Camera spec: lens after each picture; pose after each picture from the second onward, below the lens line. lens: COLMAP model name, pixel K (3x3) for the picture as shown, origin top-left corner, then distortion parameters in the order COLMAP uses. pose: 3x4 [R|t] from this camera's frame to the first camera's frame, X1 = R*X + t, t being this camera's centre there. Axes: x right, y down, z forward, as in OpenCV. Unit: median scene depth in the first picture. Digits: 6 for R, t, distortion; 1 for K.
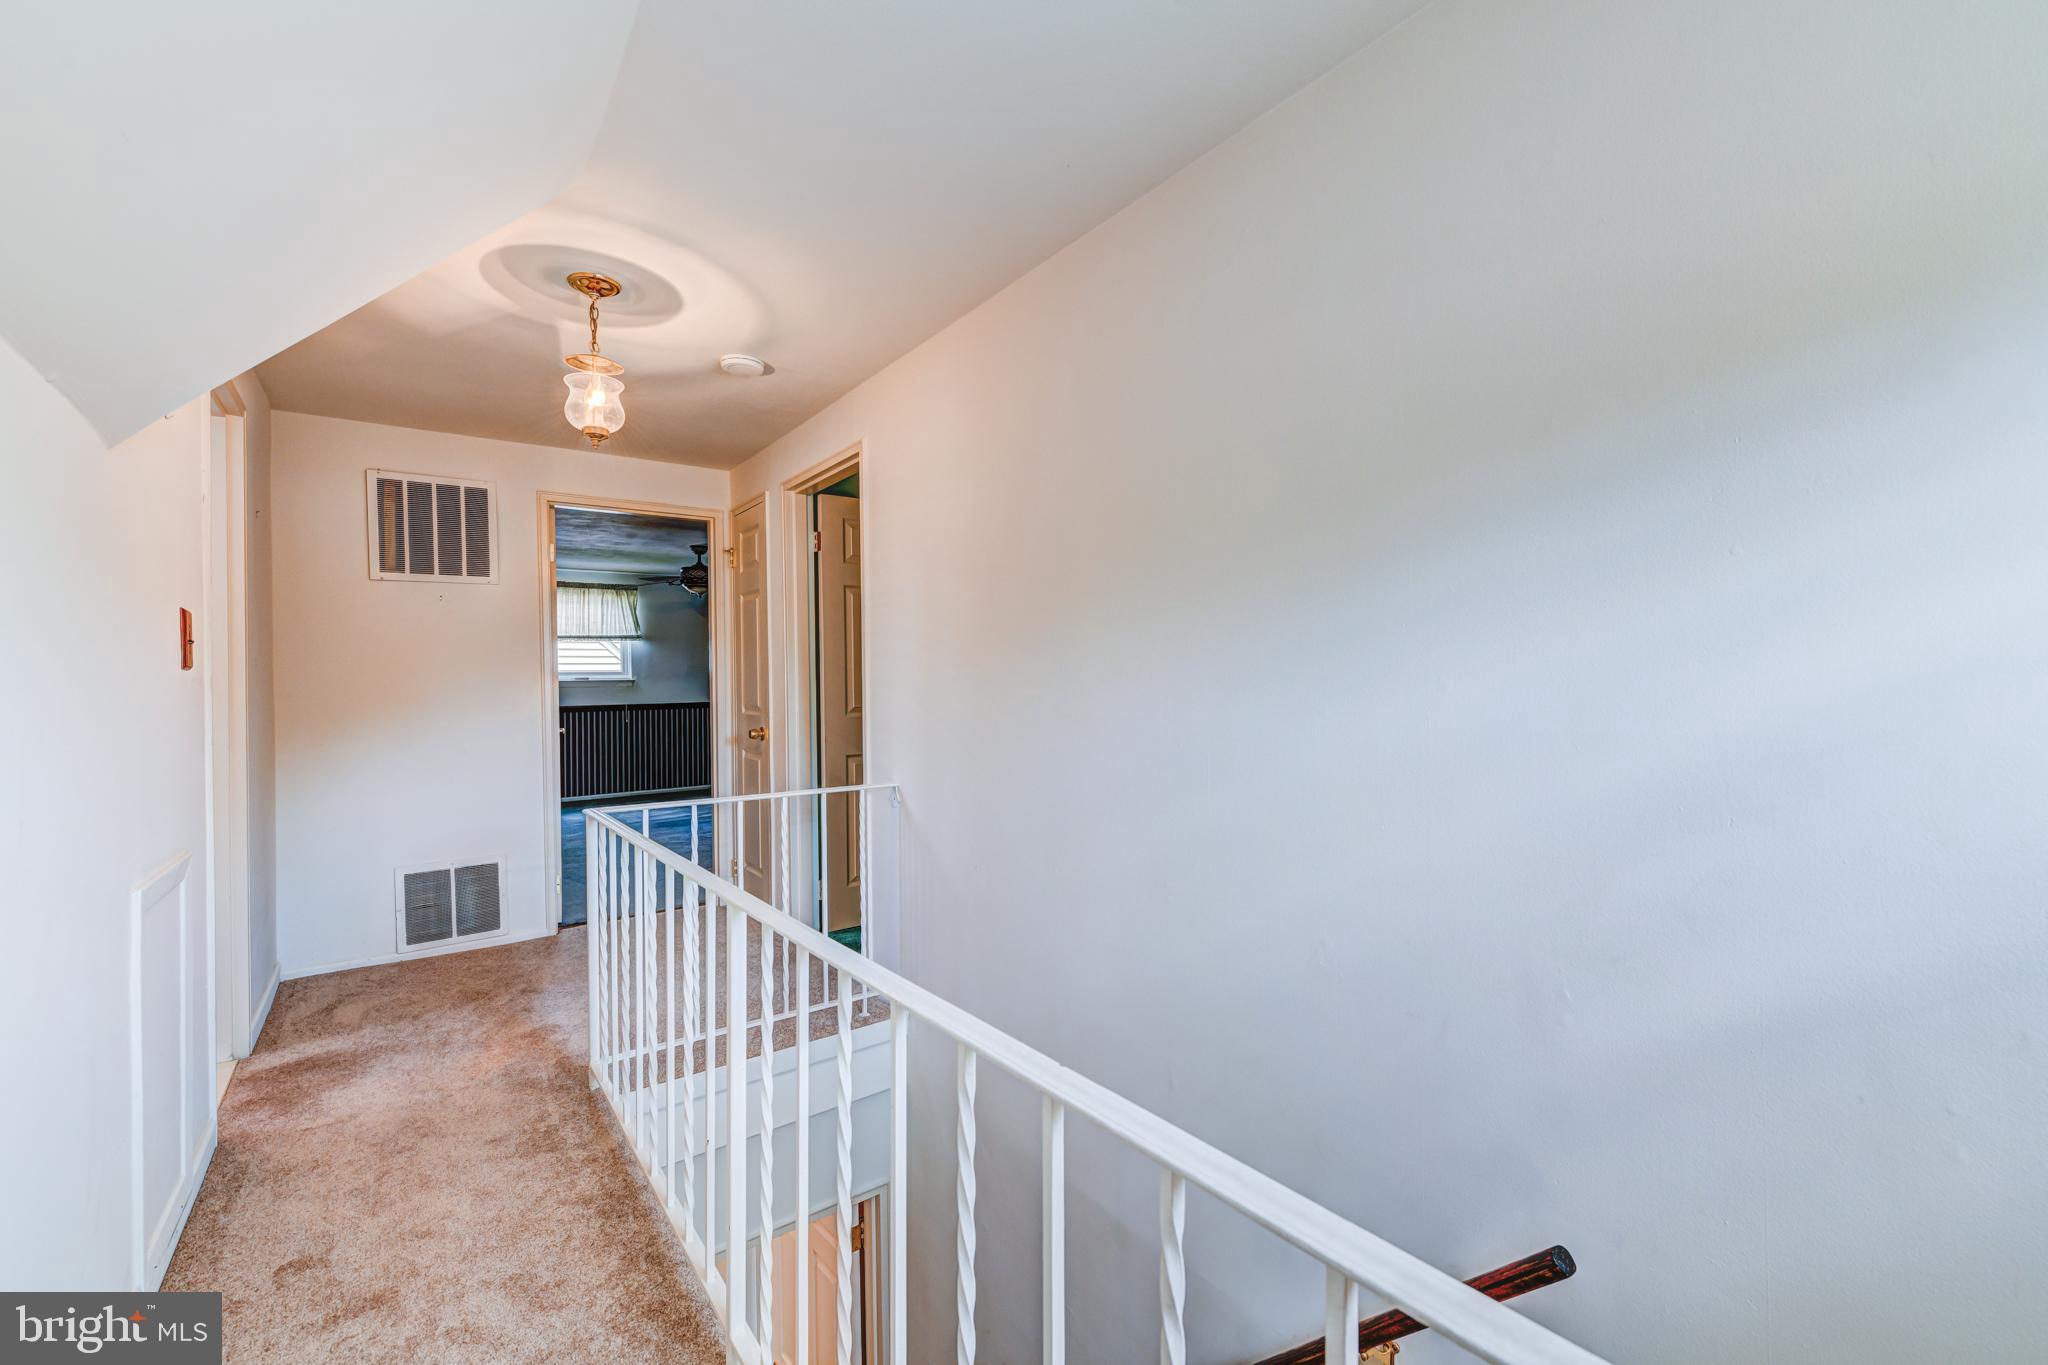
lens RADIAL K [[834.5, 0, 1024.0], [0, 834.5, 682.5], [0, 0, 1]] dist [0.000763, -0.000263]
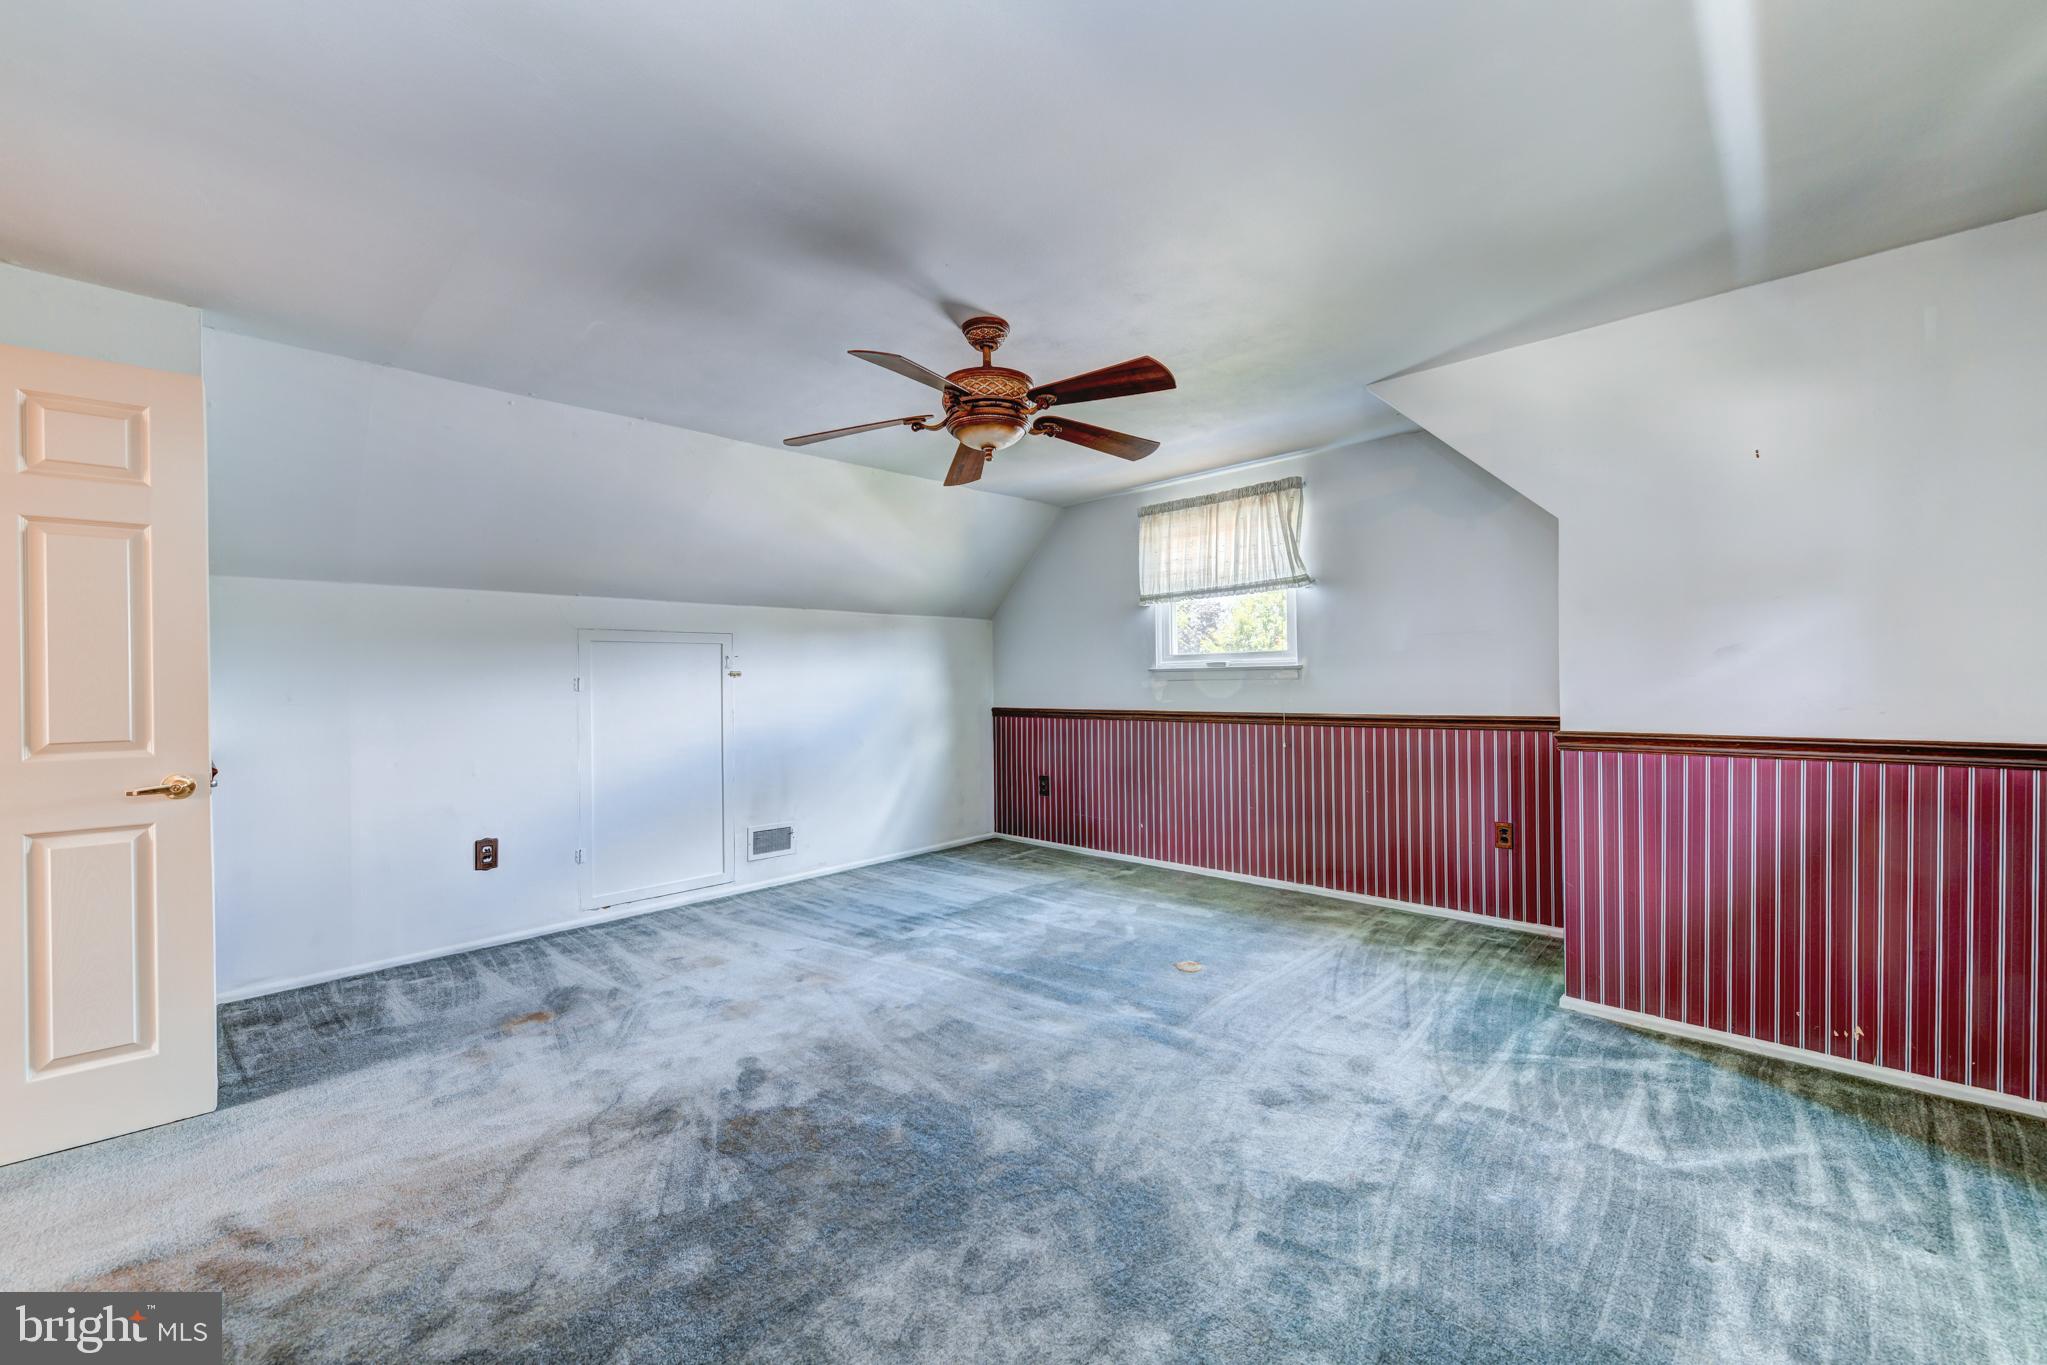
lens RADIAL K [[804.5, 0, 1023.5], [0, 804.5, 682.5], [0, 0, 1]] dist [0.000161, 0.000001]
pose [[0.162340, -0.000422, -0.986735, -0.017731], [0.011909, 0.999928, 0.001531, 0.003886], [0.986663, -0.012000, 0.162333, 0.767497]]
